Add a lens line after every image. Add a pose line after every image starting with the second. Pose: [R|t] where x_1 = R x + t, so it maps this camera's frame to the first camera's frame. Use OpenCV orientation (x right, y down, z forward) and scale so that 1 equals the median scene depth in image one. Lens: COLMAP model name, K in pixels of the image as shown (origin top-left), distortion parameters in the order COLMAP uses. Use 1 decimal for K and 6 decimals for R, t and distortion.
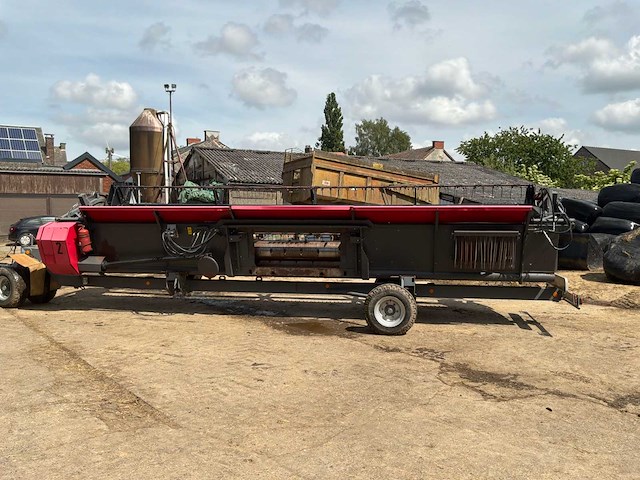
lens RADIAL K [[535.7, 0, 320.0], [0, 535.7, 240.0], [0, 0, 1]] dist [0.142752, -0.218807]
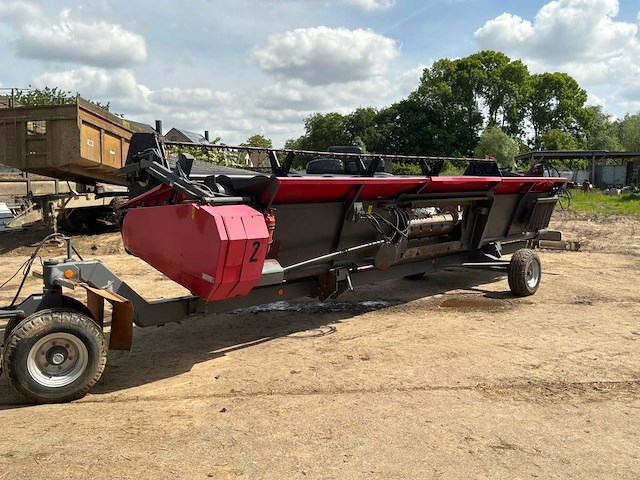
lens RADIAL K [[535.7, 0, 320.0], [0, 535.7, 240.0], [0, 0, 1]] dist [0.142752, -0.218807]
pose [[0.555975, -0.092533, 0.826032, -0.431618], [0.046227, 0.995688, 0.080425, -0.019087], [-0.829913, -0.006529, 0.557855, 0.307065]]
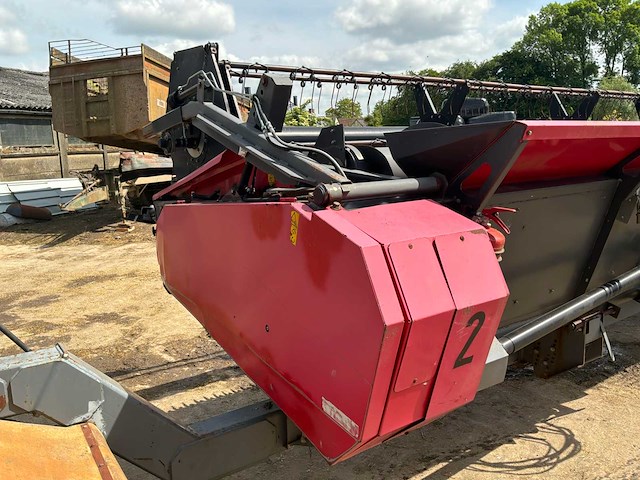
lens RADIAL K [[523.7, 0, 320.0], [0, 523.7, 240.0], [0, 0, 1]] dist [0.074631, -0.103090]
pose [[0.677034, -0.147501, 0.721019, -0.308479], [0.068030, 0.988058, 0.138250, -0.024633], [-0.732801, -0.044549, 0.678983, 0.442517]]
